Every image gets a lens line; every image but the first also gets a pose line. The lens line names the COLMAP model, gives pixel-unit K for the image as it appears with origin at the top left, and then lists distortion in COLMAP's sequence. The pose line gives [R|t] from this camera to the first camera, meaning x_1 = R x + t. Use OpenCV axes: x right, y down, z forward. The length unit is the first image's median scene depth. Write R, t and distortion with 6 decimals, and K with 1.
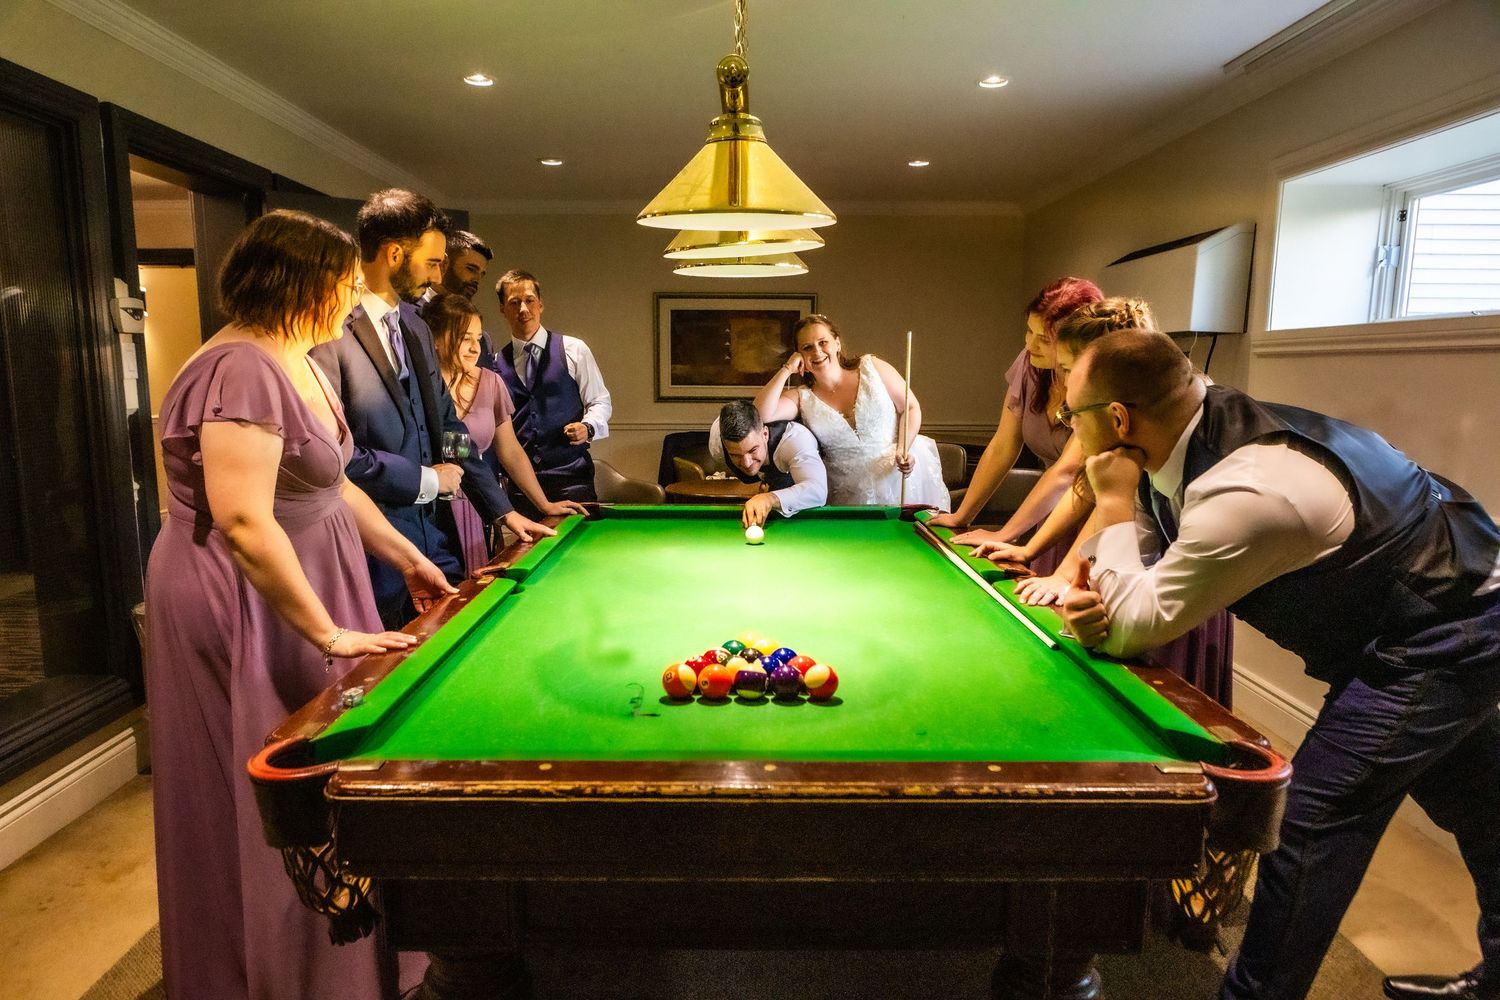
lens RADIAL K [[915.1, 0, 750.0], [0, 915.1, 500.0], [0, 0, 1]] dist [0.000330, -0.001012]
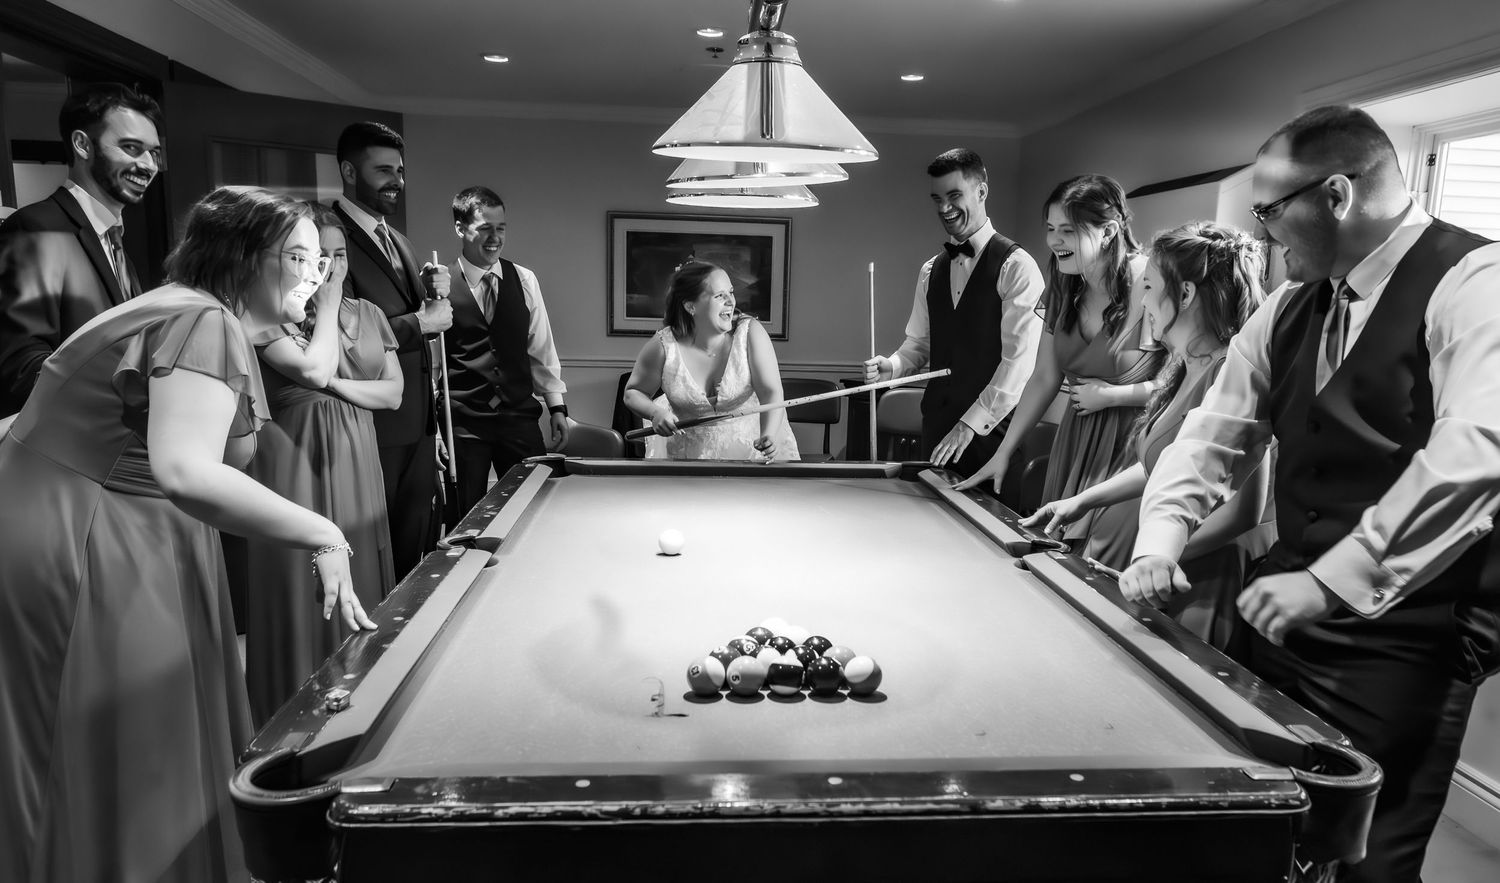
lens RADIAL K [[1016.0, 0, 754.2], [0, 1016.0, 466.6], [0, 0, 1]] dist [-0.003042, 0.001129]
pose [[0.996471, 0.009533, 0.083391, -0.114925], [-0.012319, 0.999381, 0.032958, -0.039020], [-0.083025, -0.033869, 0.995972, 0.016034]]
